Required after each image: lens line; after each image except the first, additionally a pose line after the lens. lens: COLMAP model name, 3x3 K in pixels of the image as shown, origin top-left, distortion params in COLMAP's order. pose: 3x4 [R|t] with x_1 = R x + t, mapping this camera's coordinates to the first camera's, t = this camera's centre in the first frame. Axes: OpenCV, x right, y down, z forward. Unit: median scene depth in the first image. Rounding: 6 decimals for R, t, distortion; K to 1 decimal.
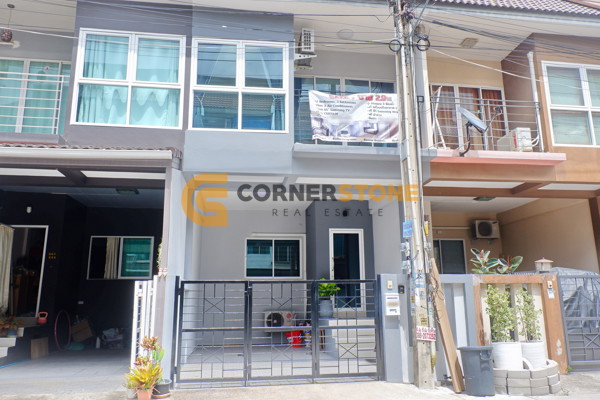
lens RADIAL K [[458.5, 0, 300.0], [0, 458.5, 200.0], [0, 0, 1]] dist [0.000575, -0.000589]
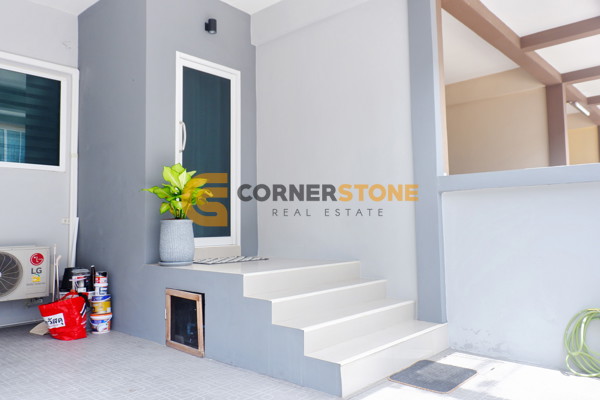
lens RADIAL K [[458.5, 0, 300.0], [0, 458.5, 200.0], [0, 0, 1]] dist [0.000575, -0.000589]
pose [[0.779680, 0.033106, 0.625302, -0.099974], [-0.139809, 0.982596, 0.122303, 0.125258], [-0.610371, -0.182780, 0.770739, 0.584132]]
